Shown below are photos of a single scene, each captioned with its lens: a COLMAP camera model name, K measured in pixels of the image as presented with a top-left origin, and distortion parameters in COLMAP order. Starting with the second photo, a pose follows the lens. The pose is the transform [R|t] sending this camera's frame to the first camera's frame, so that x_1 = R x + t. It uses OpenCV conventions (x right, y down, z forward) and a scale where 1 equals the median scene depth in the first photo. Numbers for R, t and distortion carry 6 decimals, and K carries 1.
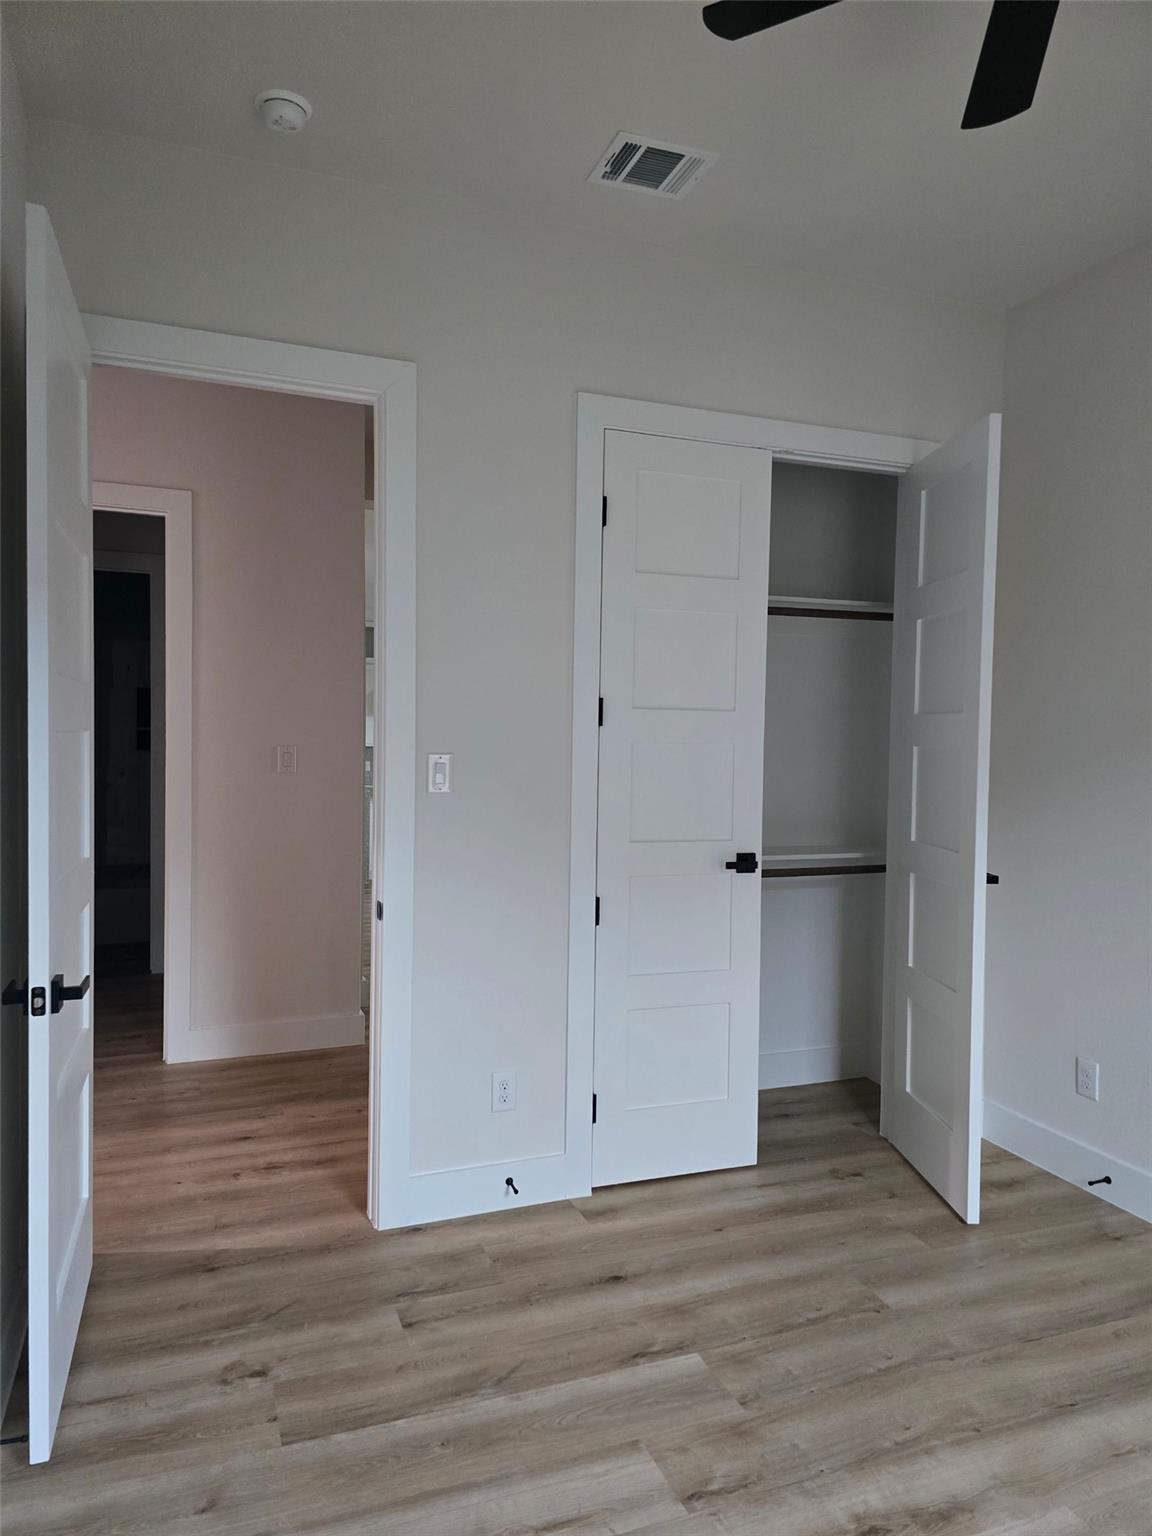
lens RADIAL K [[1020.5, 0, 576.0], [0, 1020.5, 768.0], [0, 0, 1]] dist [-0.007602, -0.008562]
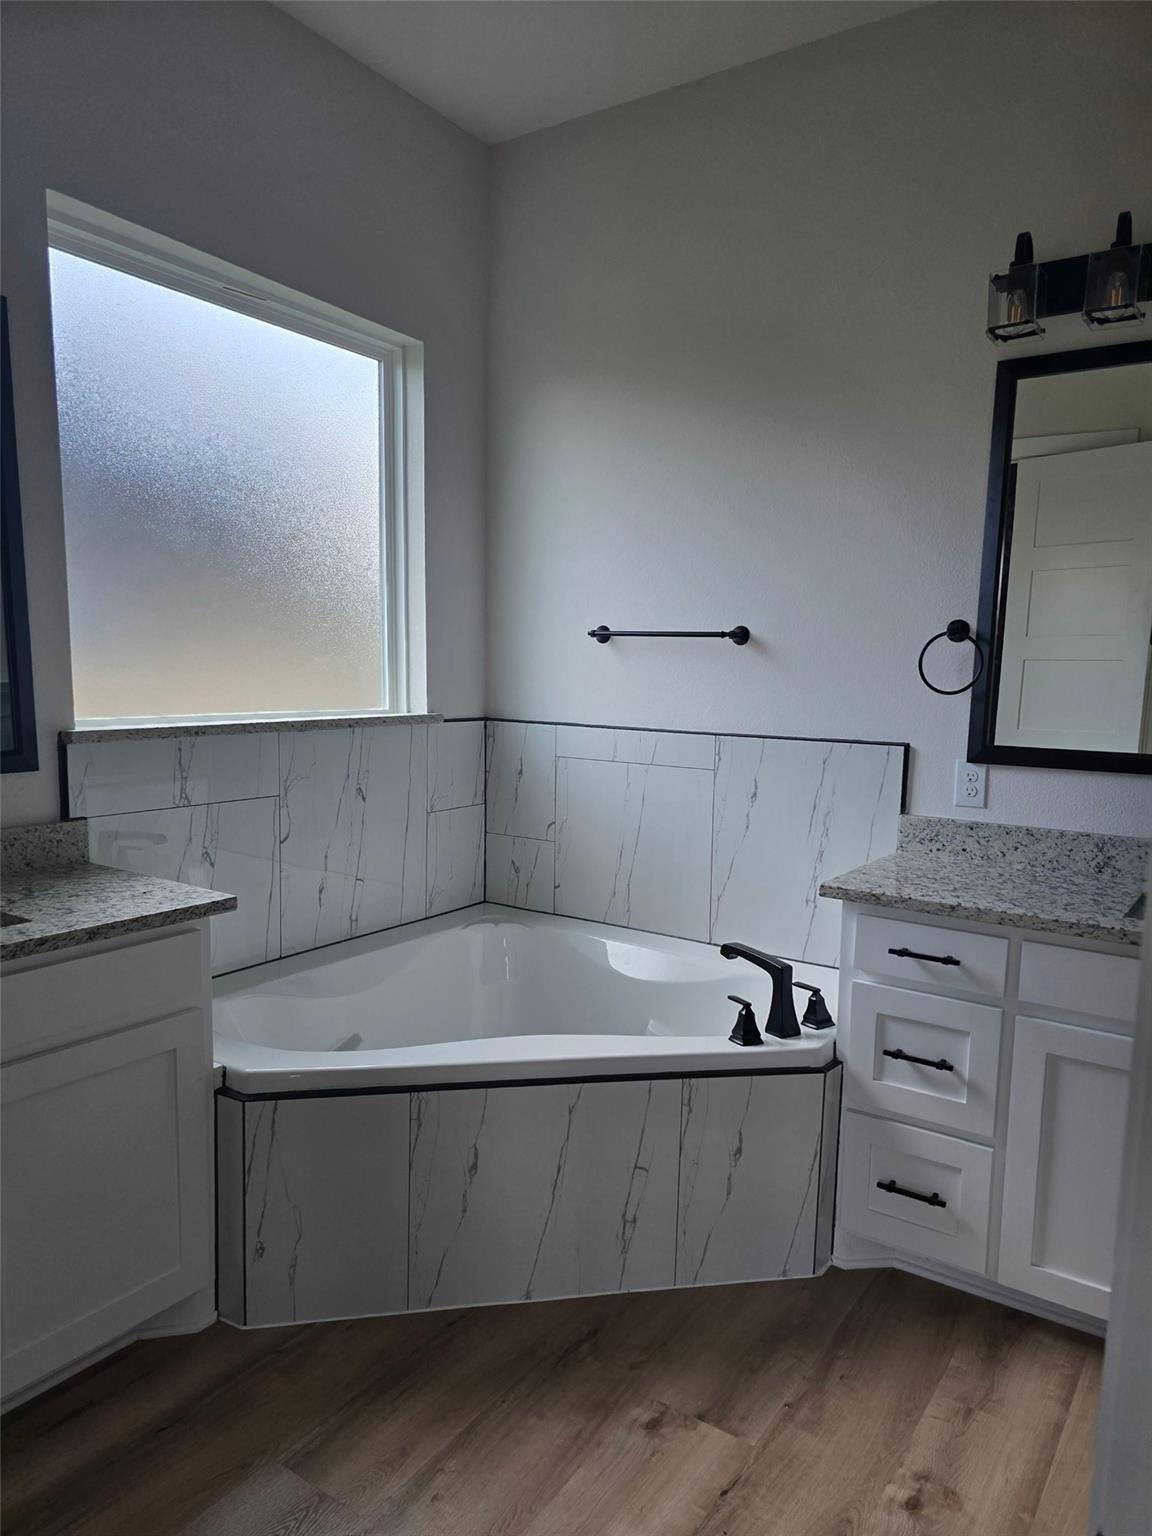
lens RADIAL K [[1020.5, 0, 576.0], [0, 1020.5, 768.0], [0, 0, 1]] dist [-0.007602, -0.008562]
pose [[-0.825279, 0.026153, -0.564119, 0.717715], [-0.051944, 0.991177, 0.121942, -0.025173], [0.562331, 0.129939, -0.816640, 1.755167]]
